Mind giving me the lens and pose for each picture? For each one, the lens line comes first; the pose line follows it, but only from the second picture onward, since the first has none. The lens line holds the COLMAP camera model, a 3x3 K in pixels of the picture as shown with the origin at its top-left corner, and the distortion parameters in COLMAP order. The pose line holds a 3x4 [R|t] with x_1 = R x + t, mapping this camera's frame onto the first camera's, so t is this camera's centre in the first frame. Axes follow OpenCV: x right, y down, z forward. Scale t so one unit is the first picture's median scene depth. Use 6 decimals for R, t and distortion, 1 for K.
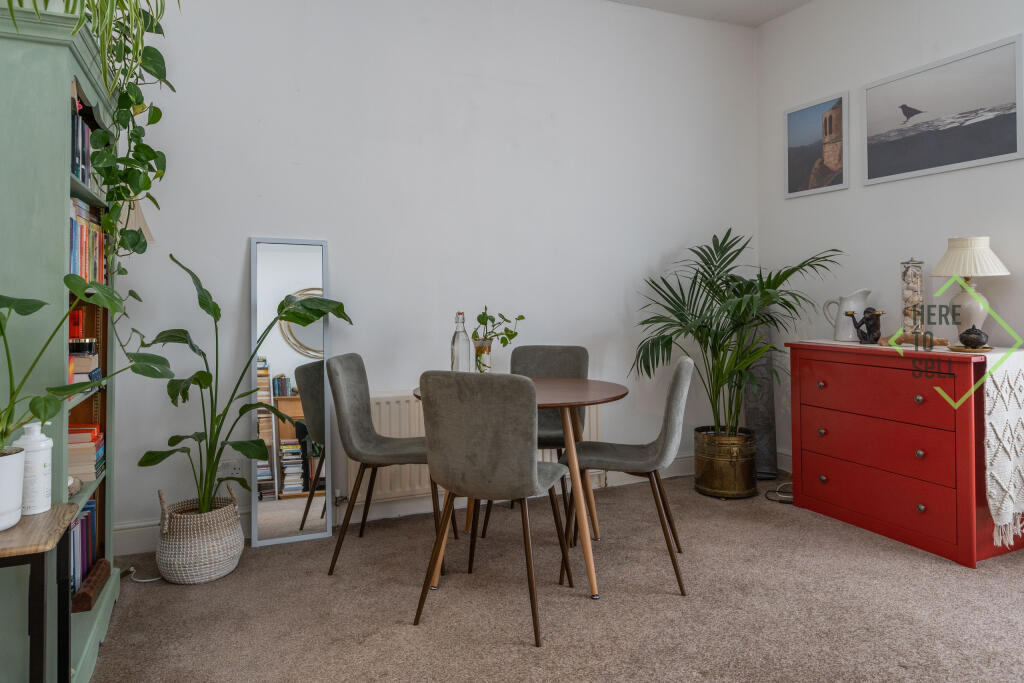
lens RADIAL K [[674.5, 0, 508.6], [0, 674.5, 295.4], [0, 0, 1]] dist [0.001133, 0.000030]
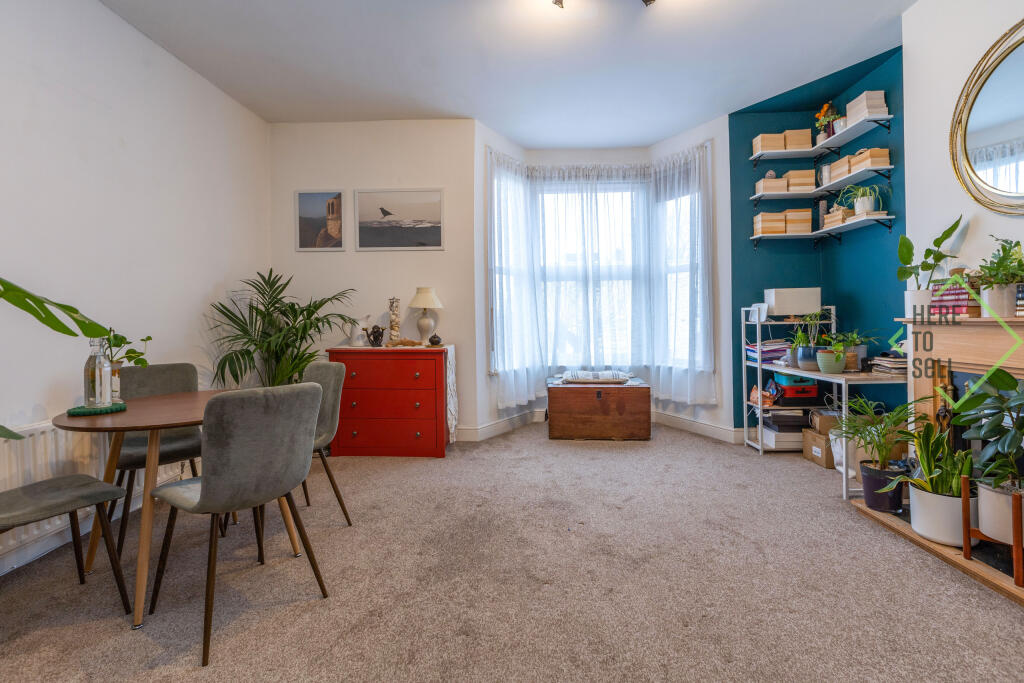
lens RADIAL K [[466.0, 0, 508.8], [0, 466.0, 318.4], [0, 0, 1]] dist [-0.000481, 0.000034]
pose [[0.444541, 0.001687, 0.895757, -0.383696], [-0.000190, 0.999998, -0.001789, 0.003329], [-0.895758, 0.000625, 0.444541, 0.204043]]
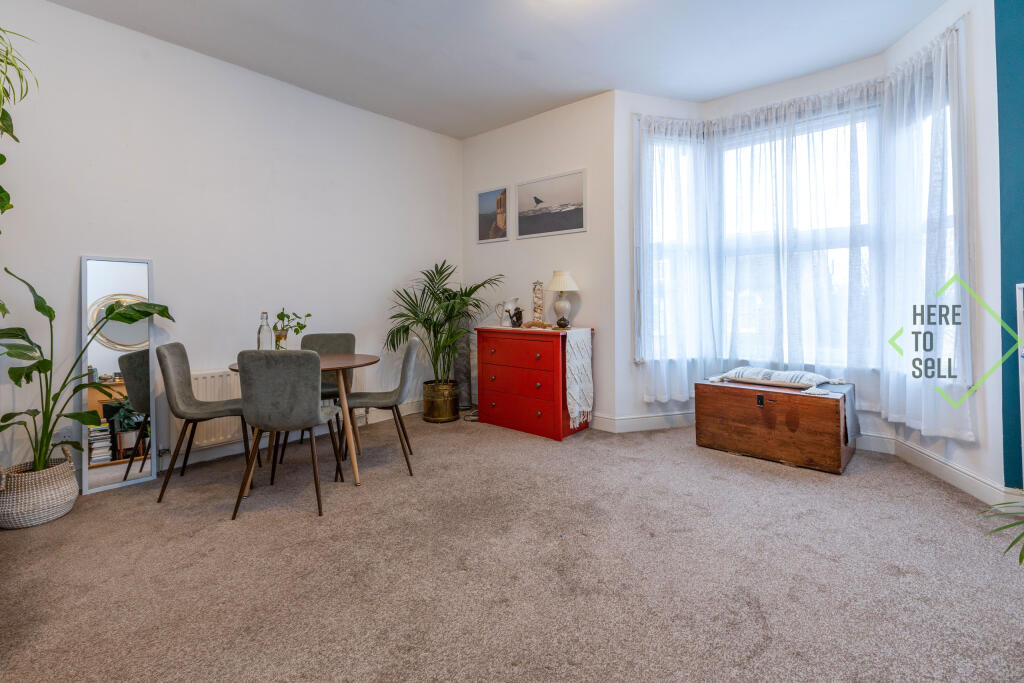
lens RADIAL K [[474.8, 0, 509.0], [0, 474.8, 295.8], [0, 0, 1]] dist [0.000030, -0.000056]
pose [[0.910965, 0.004529, 0.412460, -0.012322], [-0.001165, 0.999964, -0.008408, -0.002724], [-0.412483, 0.007179, 0.910937, -0.164604]]
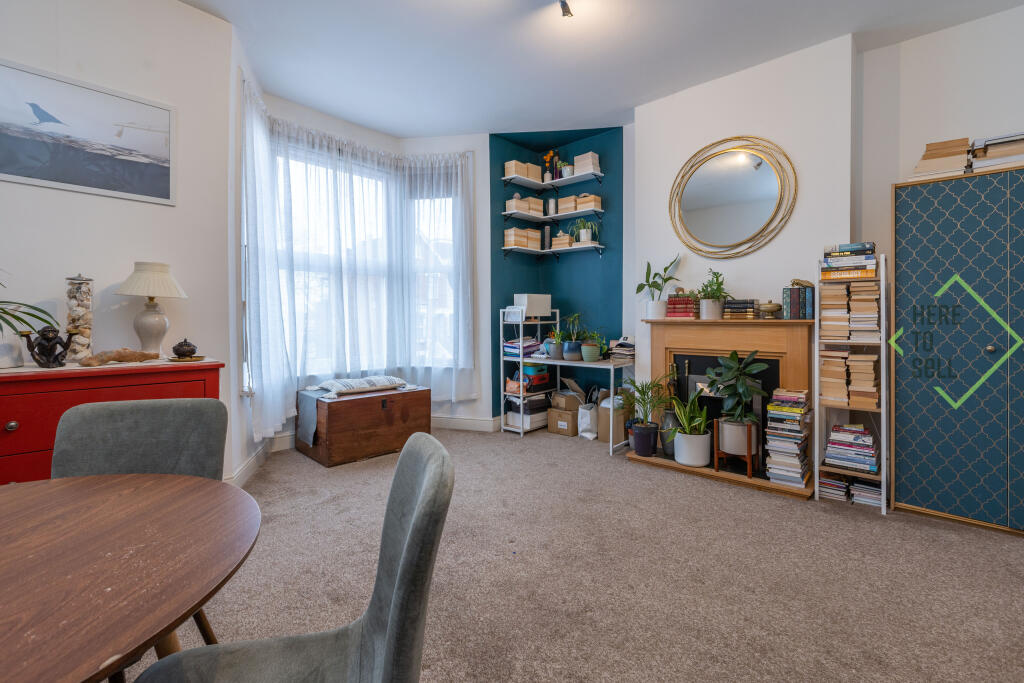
lens RADIAL K [[463.8, 0, 512.3], [0, 463.8, 316.2], [0, 0, 1]] dist [-0.000097, -0.000166]
pose [[-0.400325, 0.006559, 0.916350, -0.279671], [-0.007380, 0.999919, -0.010382, 0.007645], [-0.916343, -0.010919, -0.400244, 0.744011]]
